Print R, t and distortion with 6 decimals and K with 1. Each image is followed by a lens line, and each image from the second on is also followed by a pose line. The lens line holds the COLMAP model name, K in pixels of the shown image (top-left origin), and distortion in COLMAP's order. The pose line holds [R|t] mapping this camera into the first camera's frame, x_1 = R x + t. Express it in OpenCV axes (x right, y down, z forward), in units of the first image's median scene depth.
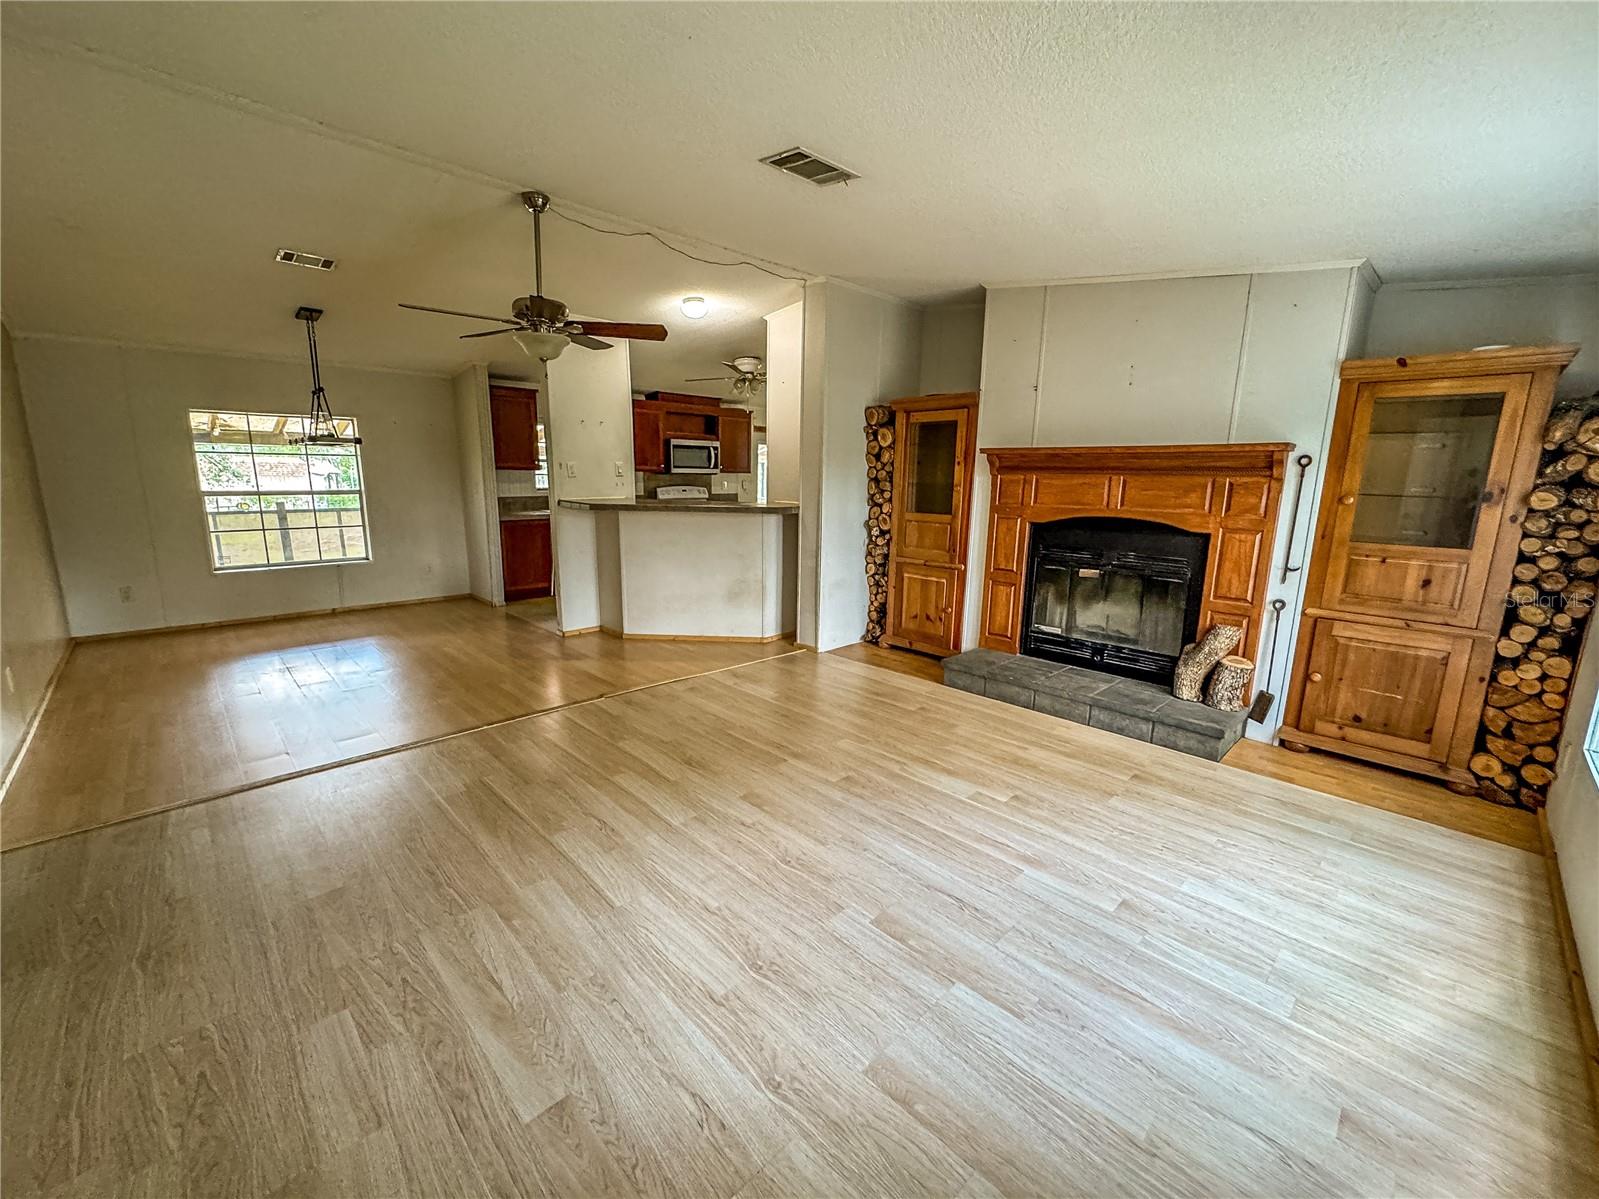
lens RADIAL K [[649.3, 0, 805.8], [0, 649.3, 597.7], [0, 0, 1]] dist [-0.000656, 0.000046]
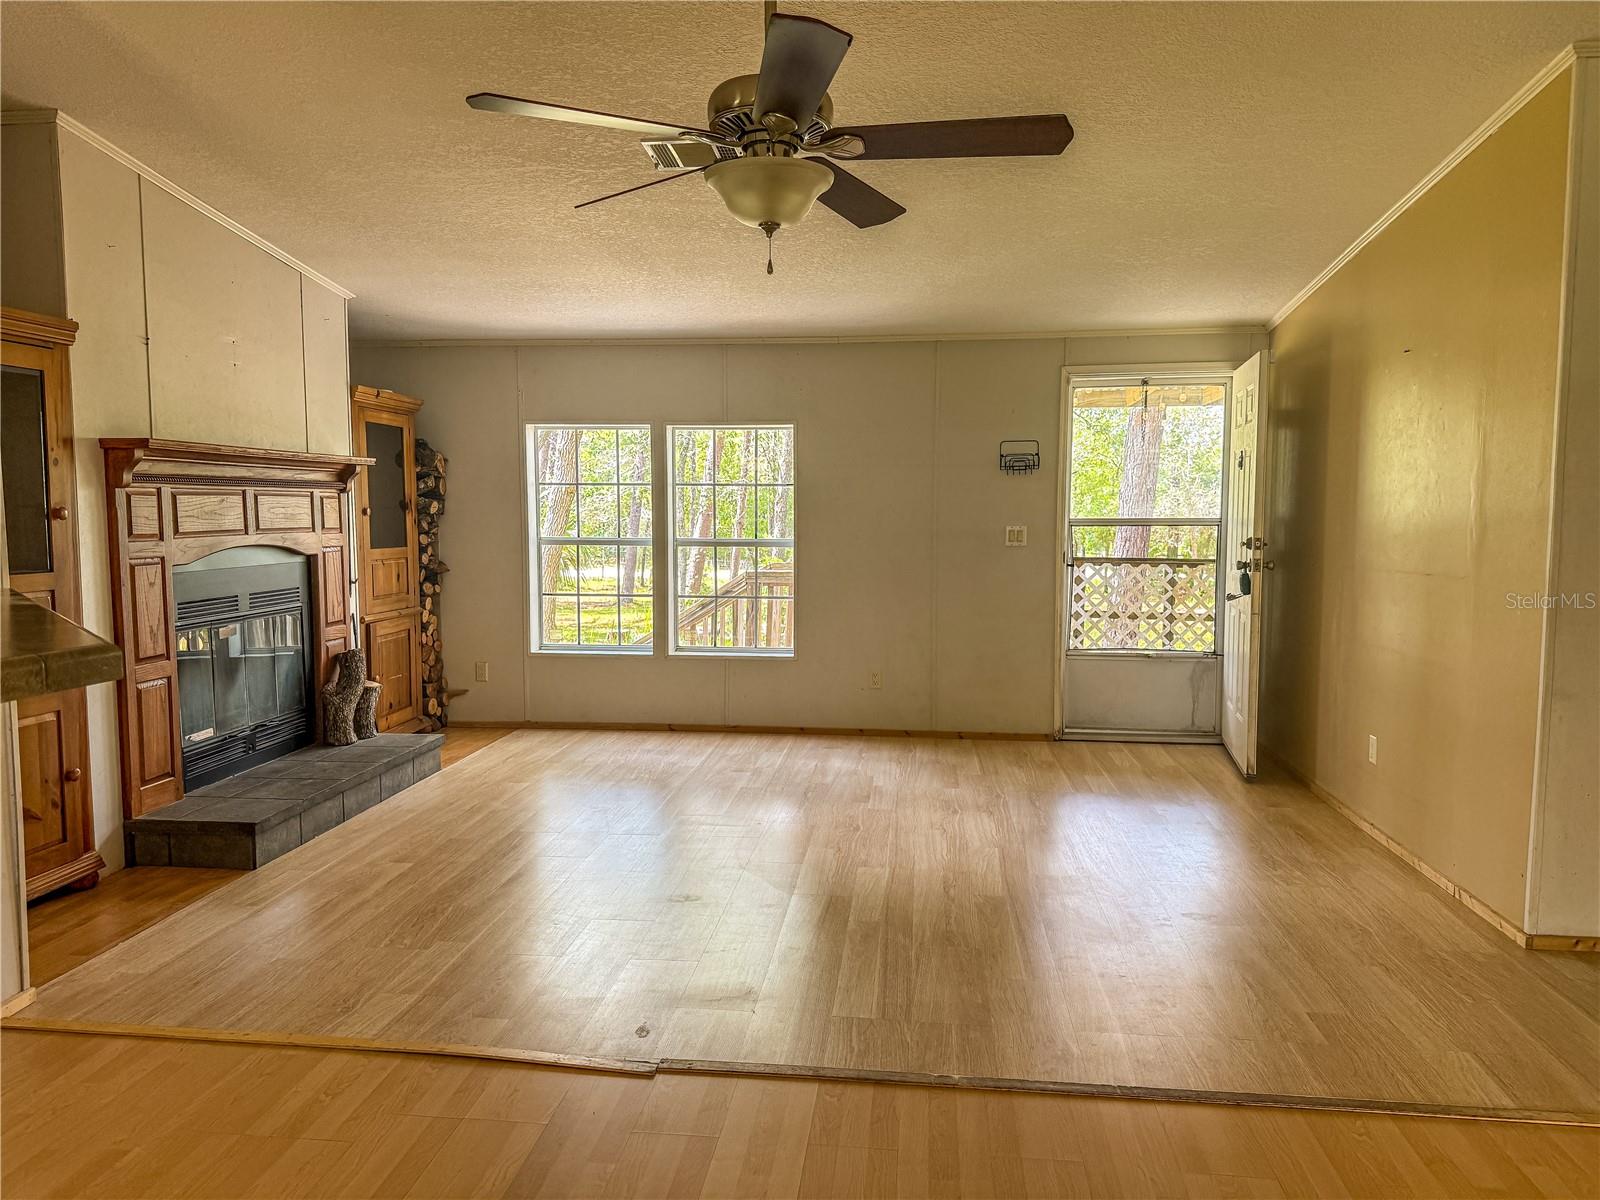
lens RADIAL K [[1121.7, 0, 801.3], [0, 1121.7, 600.9], [0, 0, 1]] dist [-0.001891, -0.004585]
pose [[-0.628688, -0.077919, 0.773744, -0.897100], [0.139173, 0.967631, 0.210526, -0.248412], [-0.765103, 0.240040, -0.597494, 1.327684]]
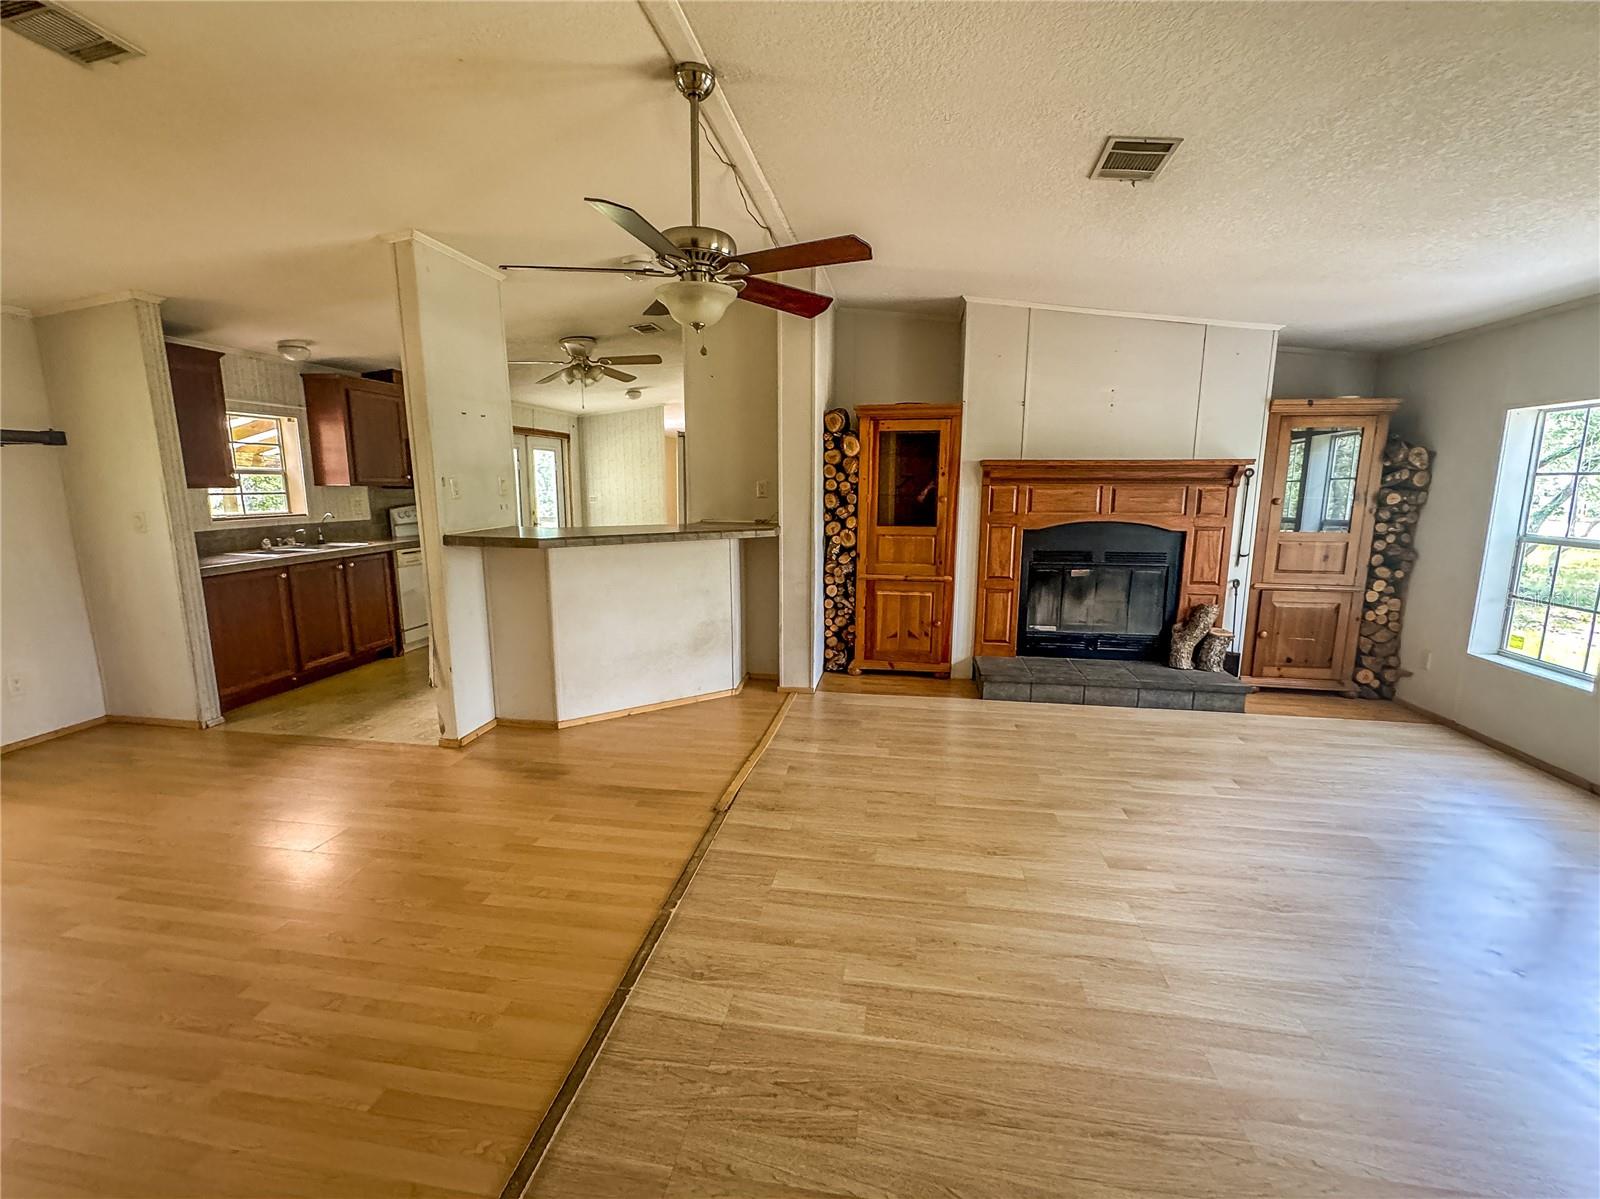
lens RADIAL K [[683.7, 0, 797.6], [0, 683.7, 593.3], [0, 0, 1]] dist [0.000299, -0.000323]
pose [[0.804522, -0.108539, 0.583921, -0.686340], [0.120860, 0.992507, 0.017967, -0.088410], [-0.581495, 0.056118, 0.811612, 0.359983]]
